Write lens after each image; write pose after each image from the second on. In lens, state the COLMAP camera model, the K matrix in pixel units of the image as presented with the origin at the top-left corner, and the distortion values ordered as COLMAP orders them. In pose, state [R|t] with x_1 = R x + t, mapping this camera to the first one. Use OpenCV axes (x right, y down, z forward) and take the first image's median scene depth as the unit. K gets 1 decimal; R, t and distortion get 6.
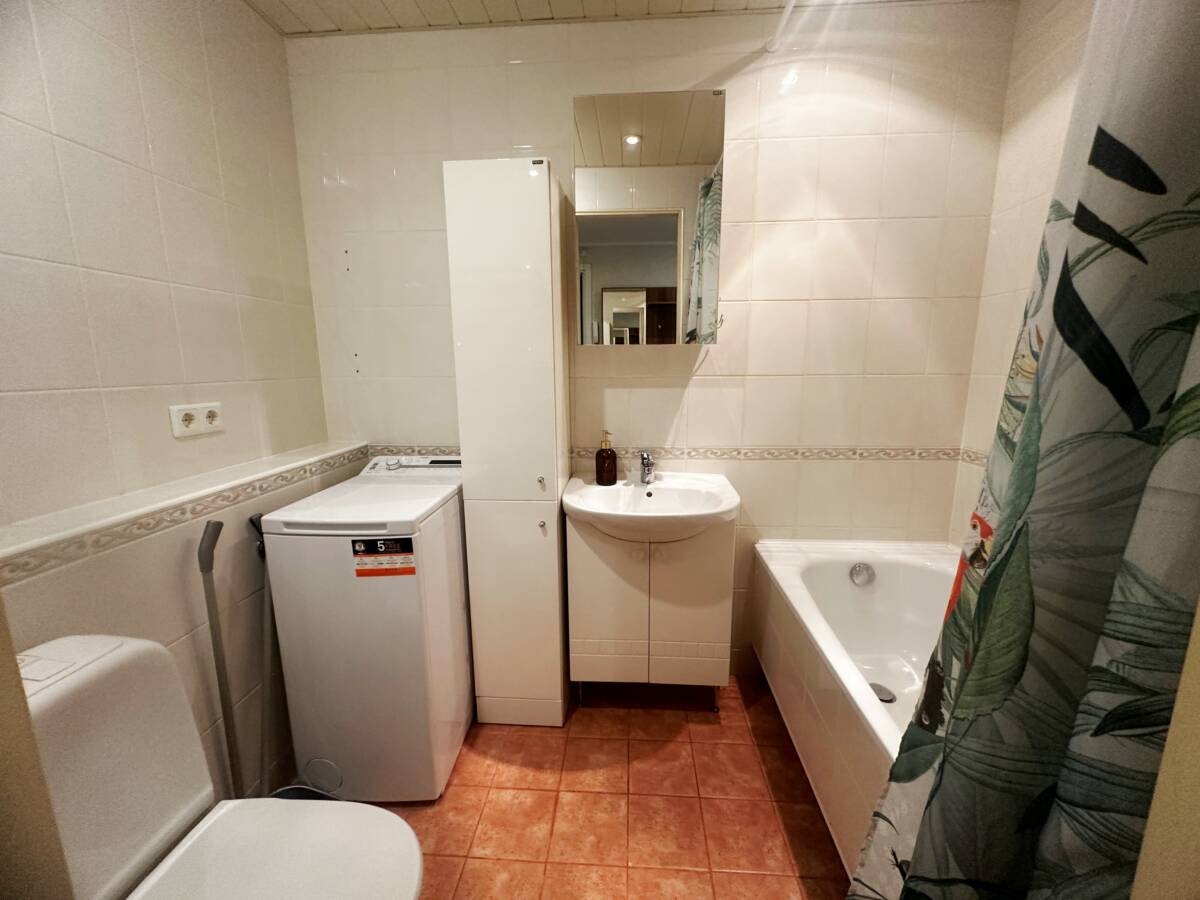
lens RADIAL K [[477.7, 0, 600.0], [0, 477.7, 450.0], [0, 0, 1]] dist [-0.001627, -0.000203]
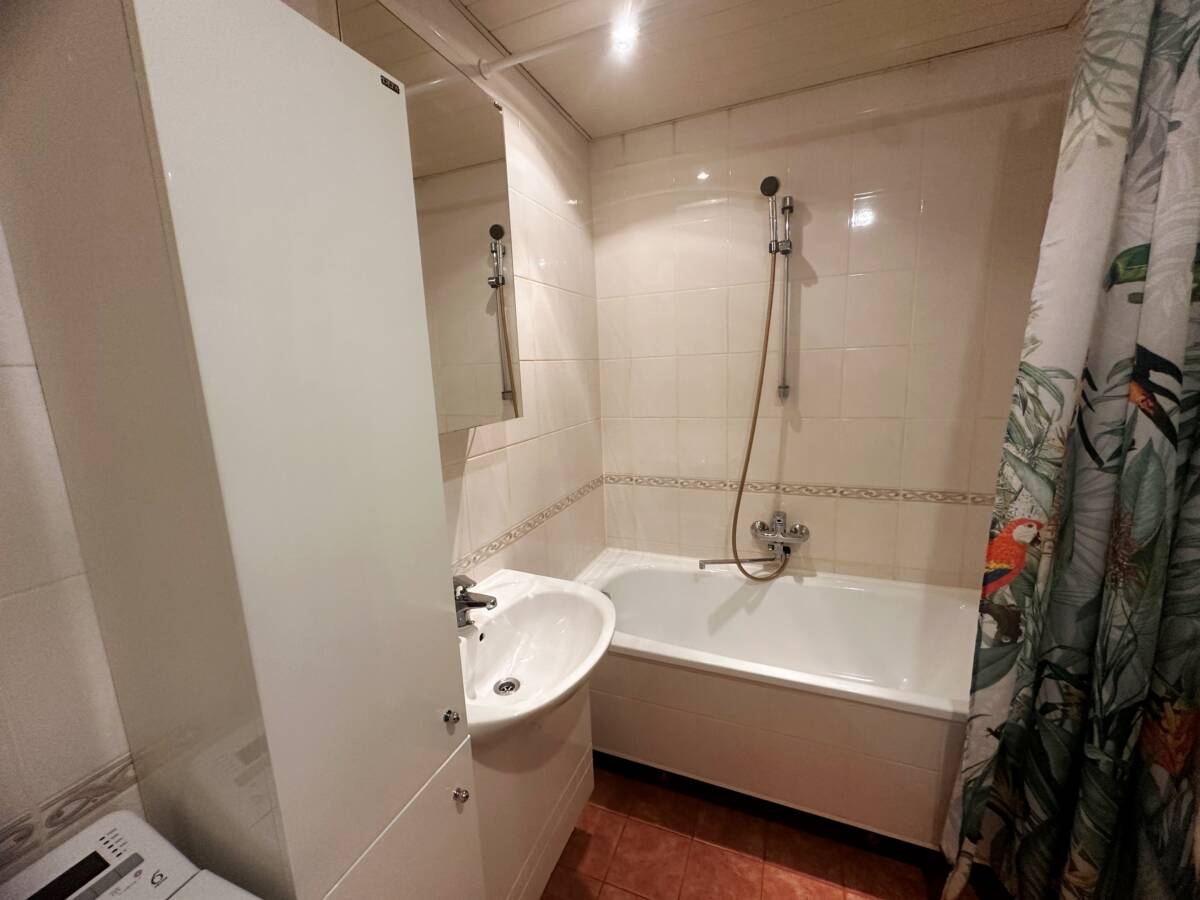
lens RADIAL K [[477.7, 0, 600.0], [0, 477.7, 450.0], [0, 0, 1]] dist [-0.001627, -0.000203]
pose [[0.317646, -0.170014, 0.932843, -0.452666], [0.210824, 0.971833, 0.105332, -0.212236], [-0.924475, 0.163207, 0.344542, 0.572550]]
